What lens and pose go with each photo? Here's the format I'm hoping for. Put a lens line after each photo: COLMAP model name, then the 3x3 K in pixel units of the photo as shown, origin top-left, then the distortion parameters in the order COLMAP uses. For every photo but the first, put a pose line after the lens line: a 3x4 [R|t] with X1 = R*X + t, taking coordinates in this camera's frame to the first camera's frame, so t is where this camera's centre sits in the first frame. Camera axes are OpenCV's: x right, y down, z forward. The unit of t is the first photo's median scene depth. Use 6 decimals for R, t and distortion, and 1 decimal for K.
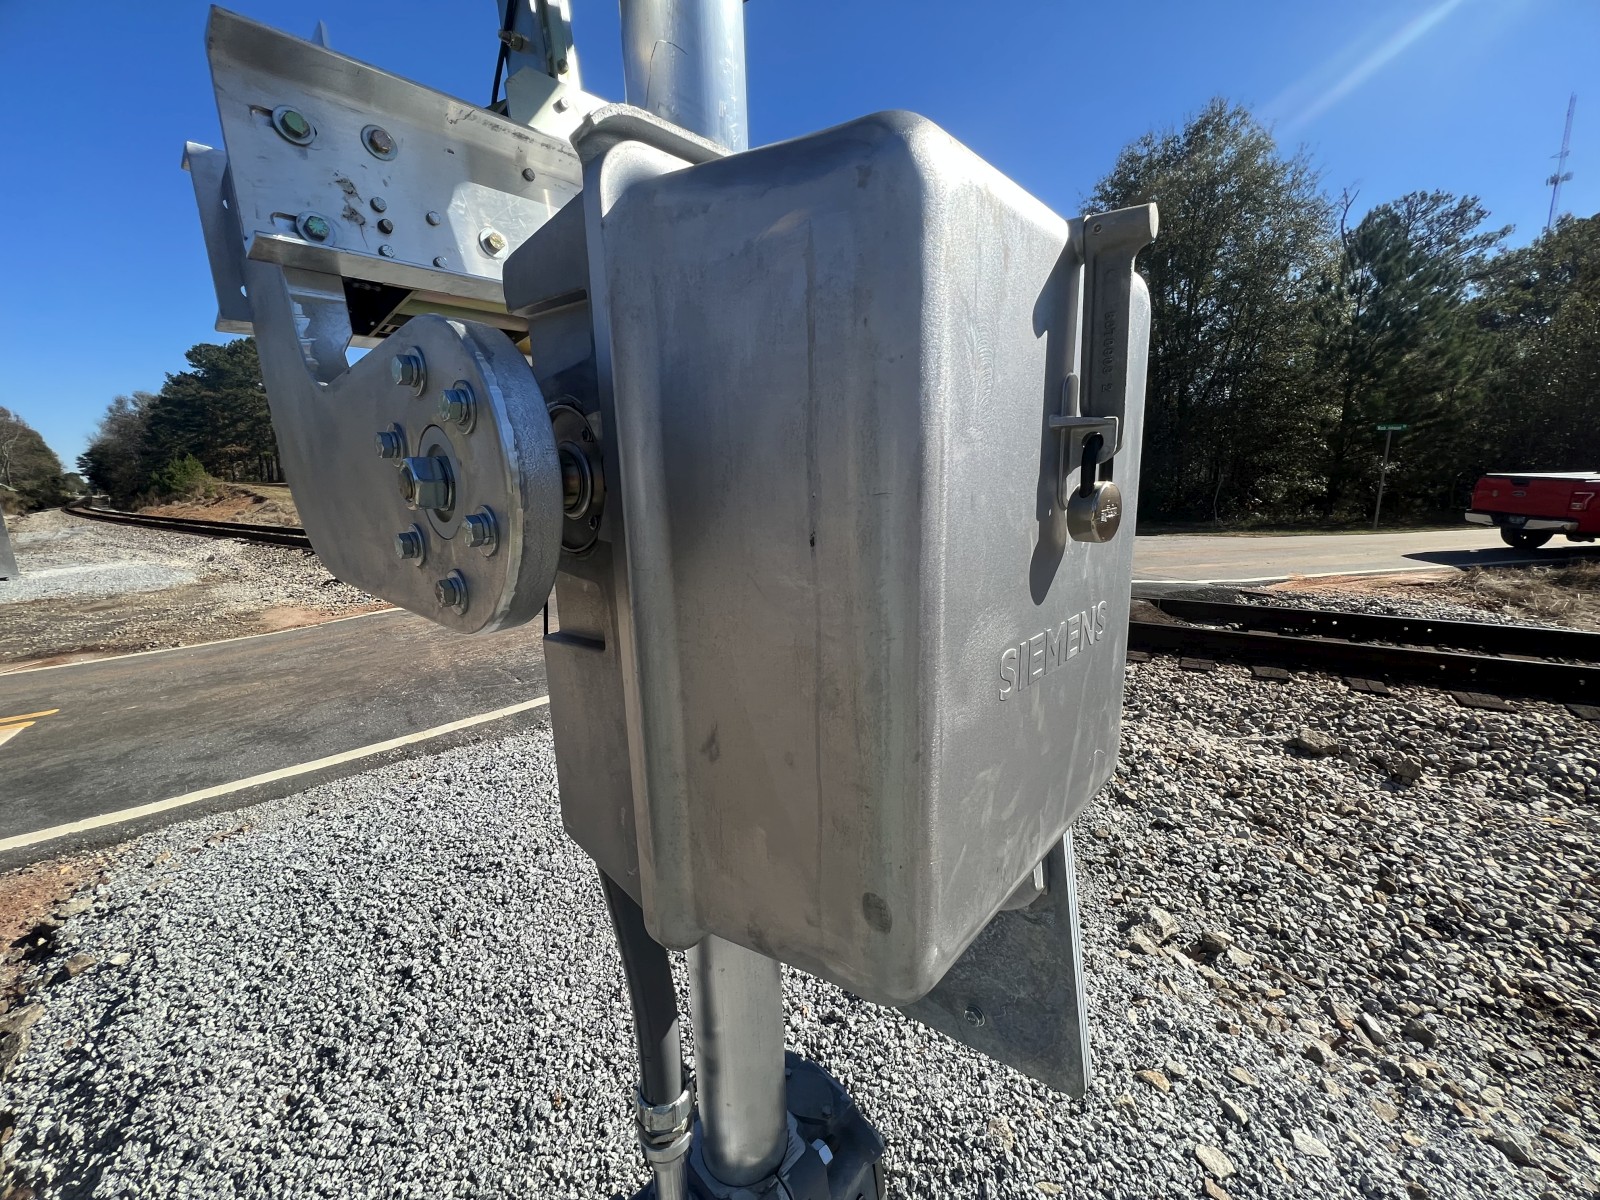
lens RADIAL K [[638.7, 0, 800.0], [0, 638.7, 600.0], [0, 0, 1]] dist [-0.010292, 0.000564]
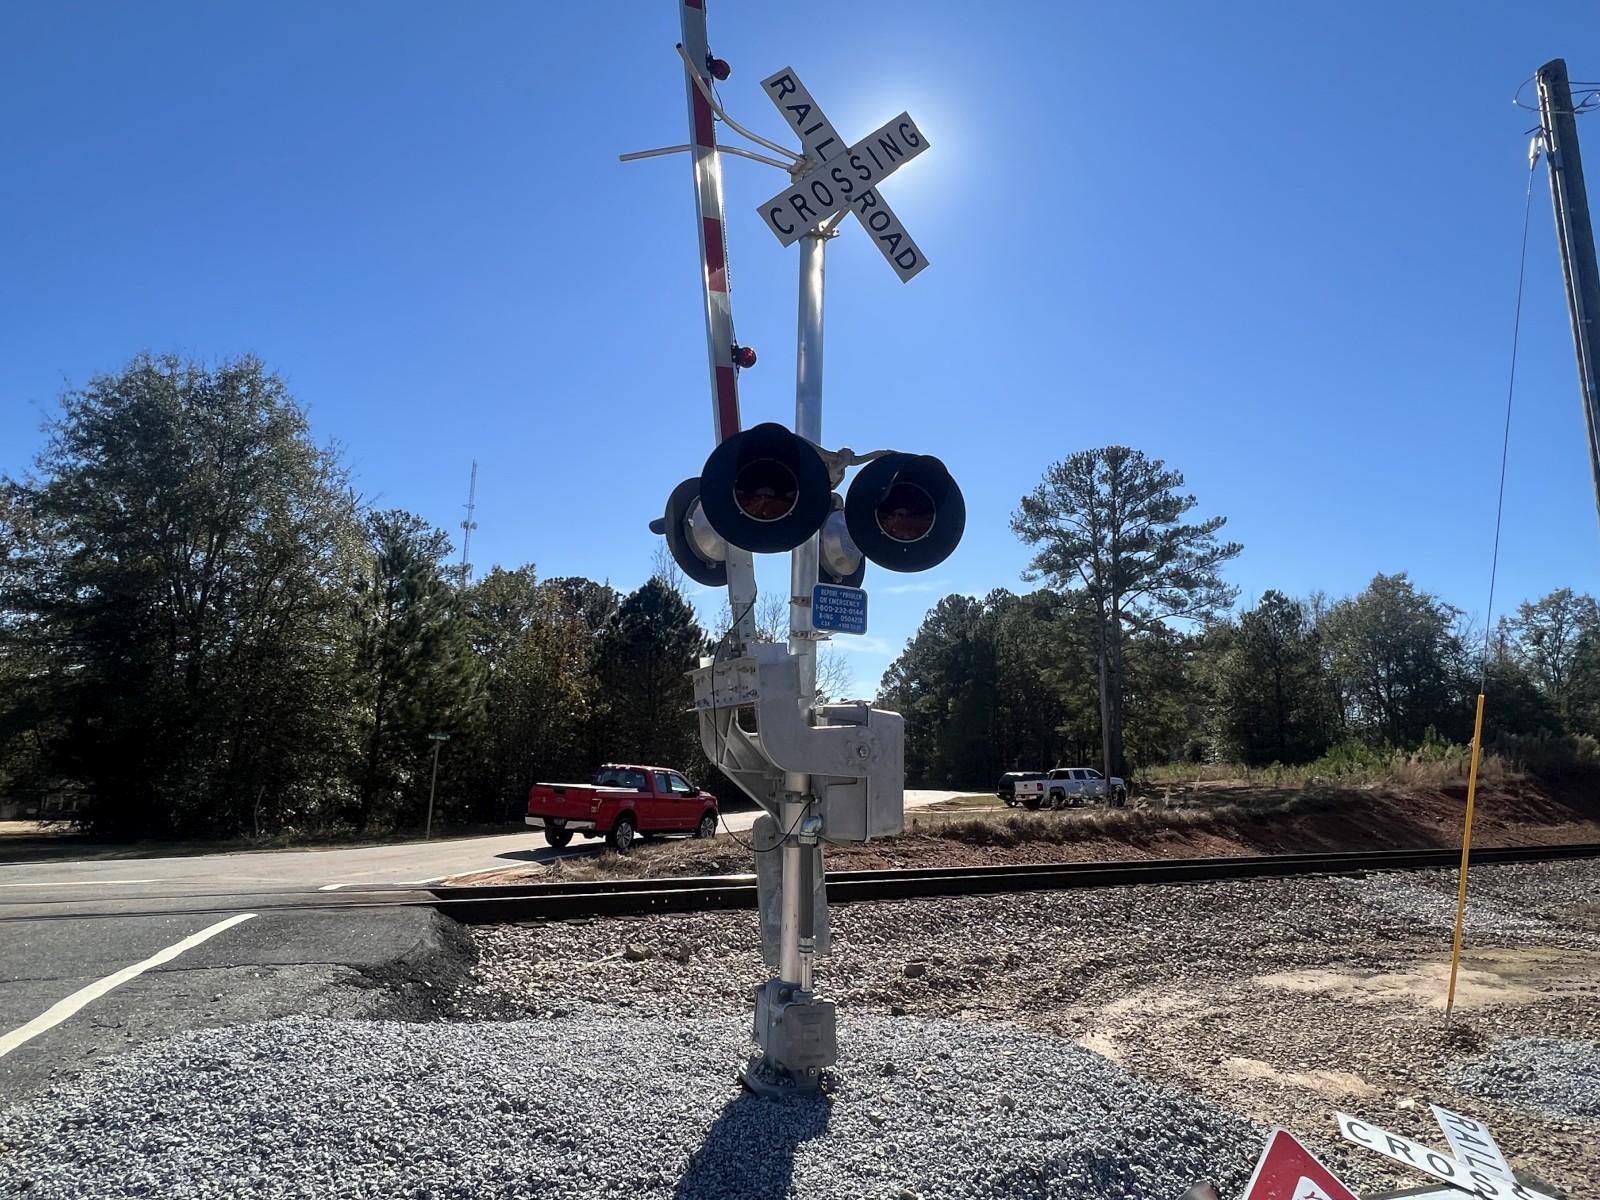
lens RADIAL K [[913.2, 0, 800.0], [0, 913.2, 600.0], [0, 0, 1]] dist [0.002419, 0.000819]
pose [[0.353061, 0.217154, 0.910051, -0.182554], [0.147841, 0.947522, -0.283451, 0.016706], [-0.923846, 0.234618, 0.302429, -0.029539]]
